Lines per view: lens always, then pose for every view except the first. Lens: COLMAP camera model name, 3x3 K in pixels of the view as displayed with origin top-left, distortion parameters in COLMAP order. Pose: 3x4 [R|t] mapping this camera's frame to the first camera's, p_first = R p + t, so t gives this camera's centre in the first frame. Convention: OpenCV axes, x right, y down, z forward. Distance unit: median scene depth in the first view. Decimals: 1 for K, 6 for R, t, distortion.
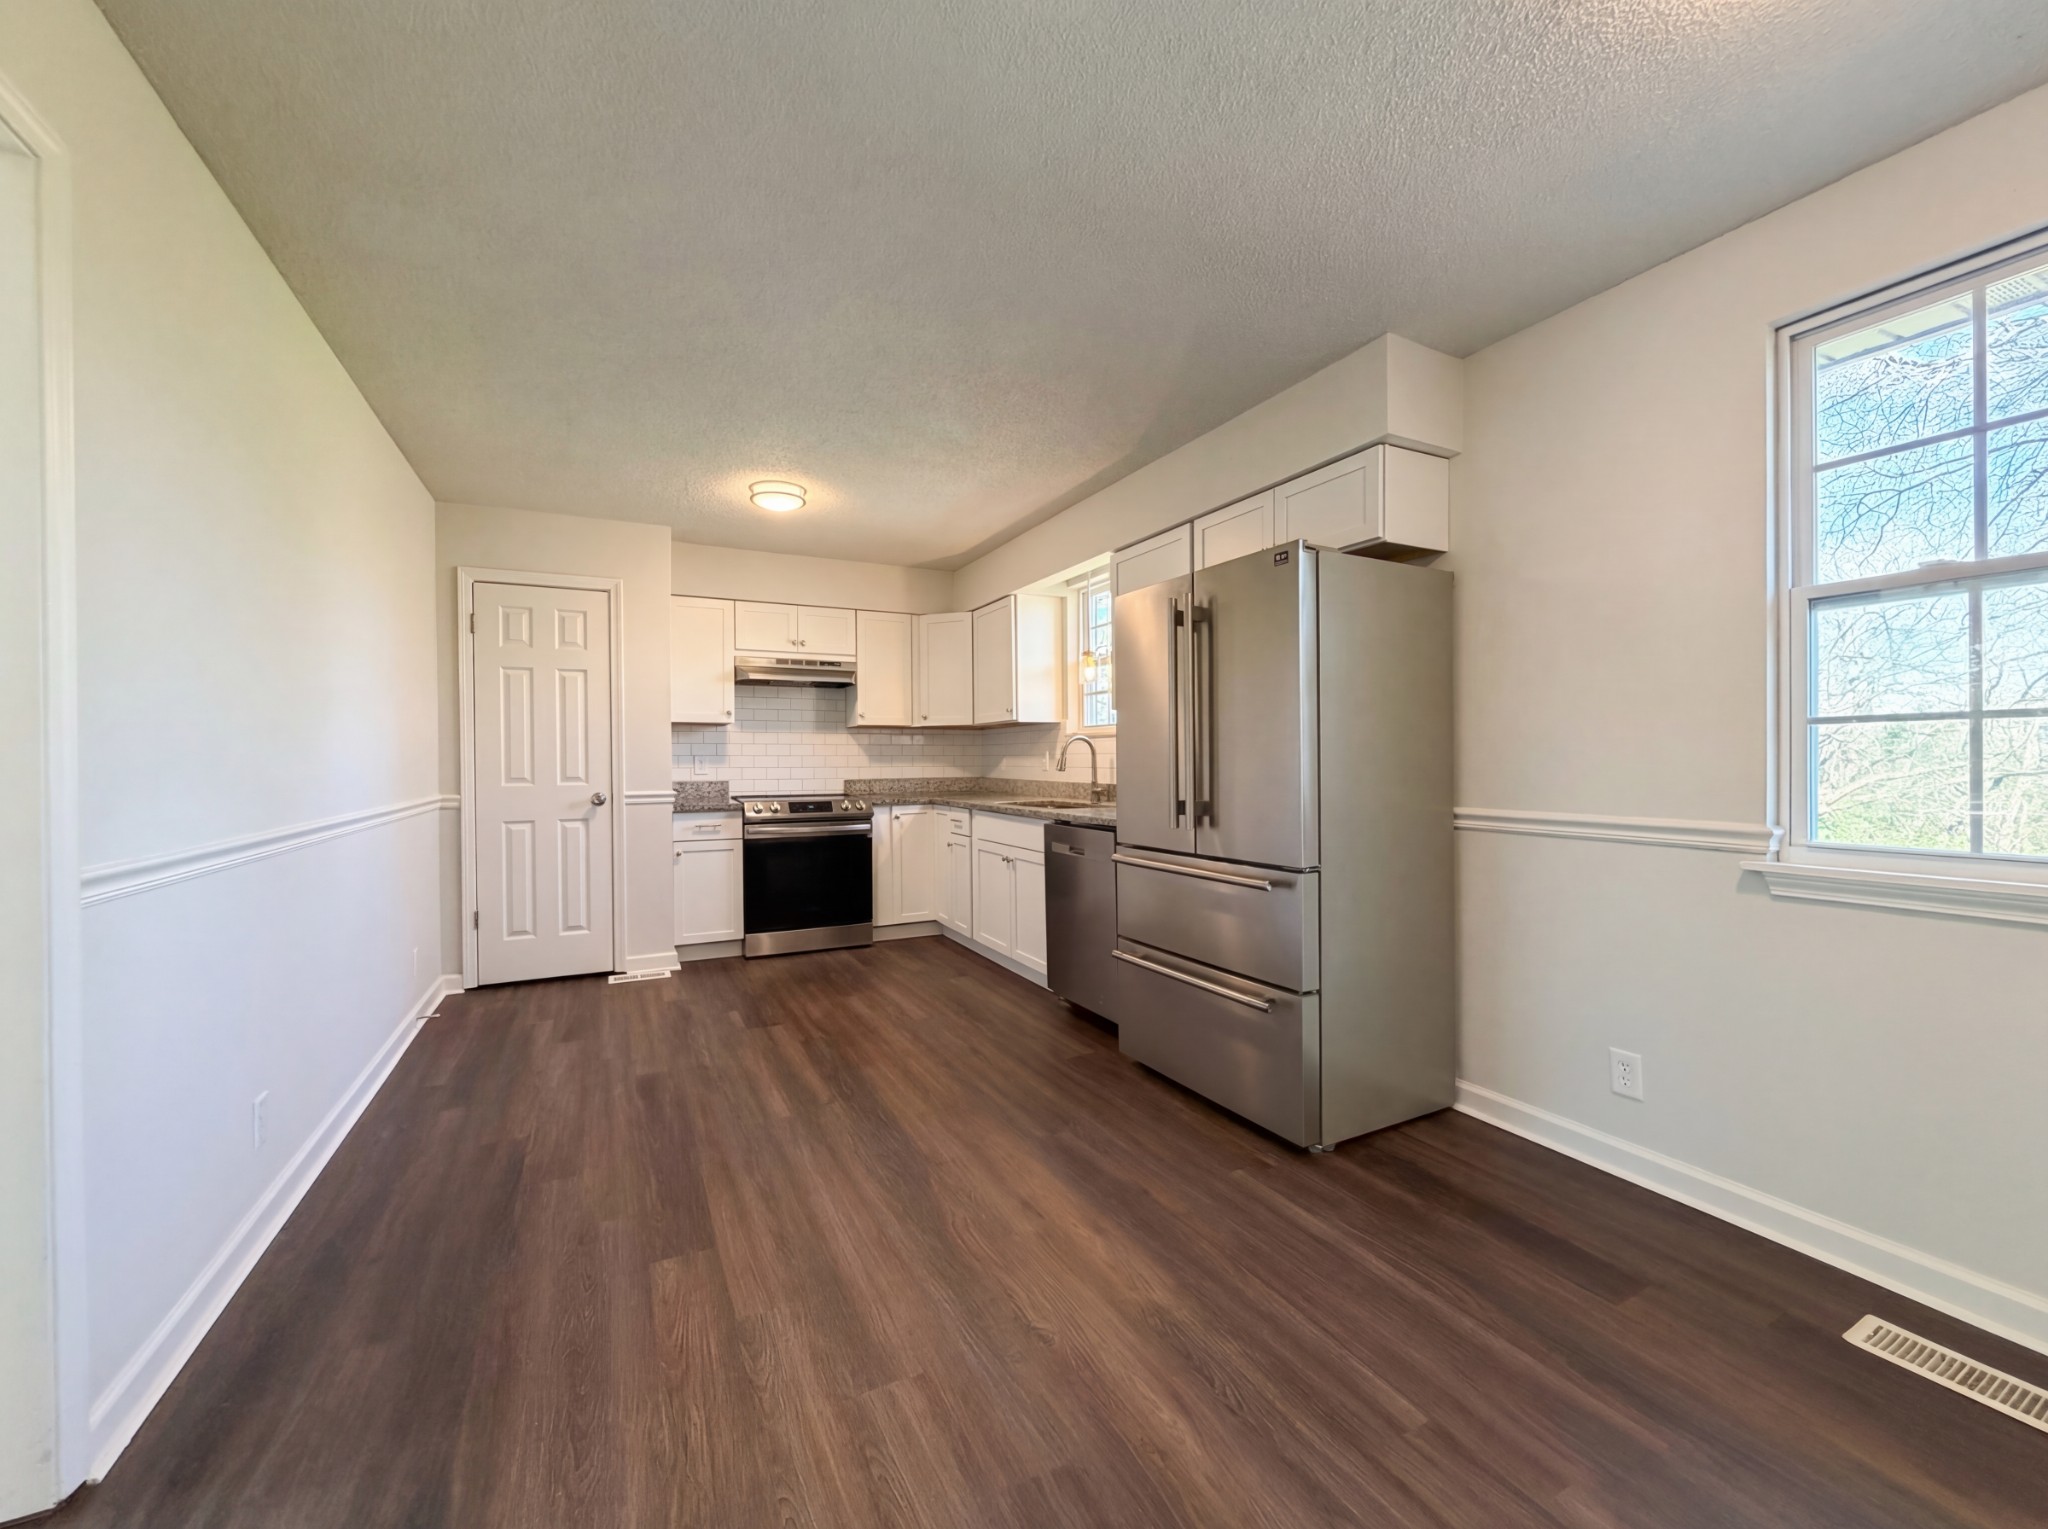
lens RADIAL K [[810.5, 0, 1017.1], [0, 810.5, 769.4], [0, 0, 1]] dist [0.001909, 0.000441]
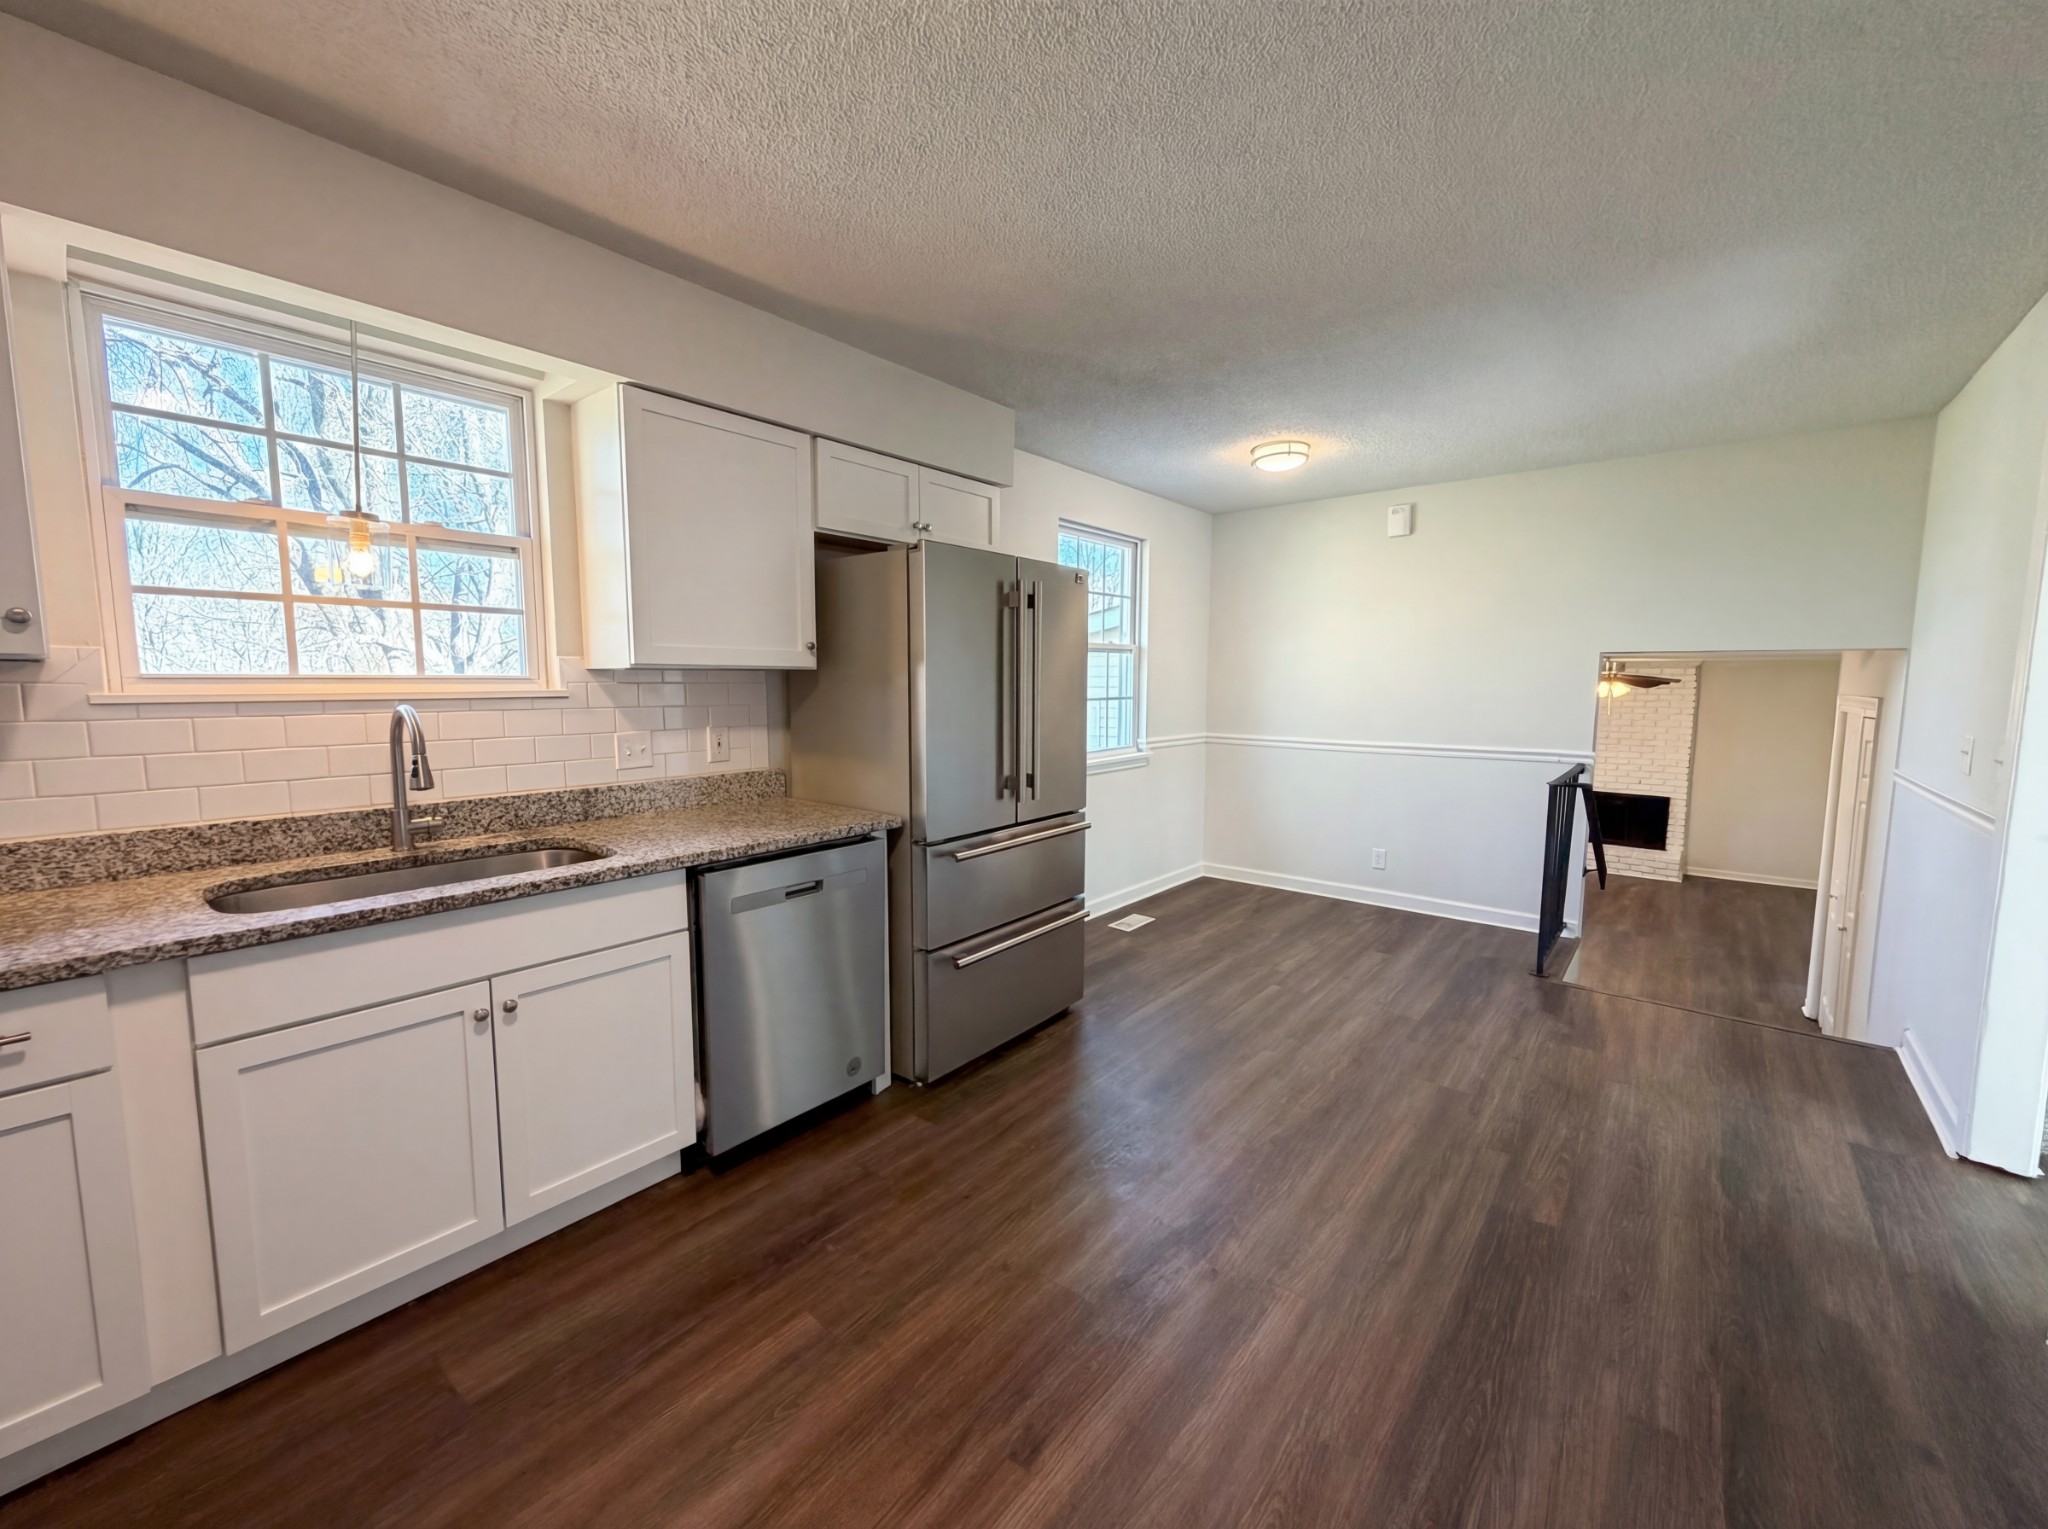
lens RADIAL K [[810.5, 0, 1021.0], [0, 810.5, 750.6], [0, 0, 1]] dist [0.001909, 0.000441]
pose [[-0.391797, -0.081047, 0.916475, -1.027819], [0.005690, 0.995880, 0.090501, -0.118650], [-0.920034, 0.040673, -0.389722, 1.902148]]
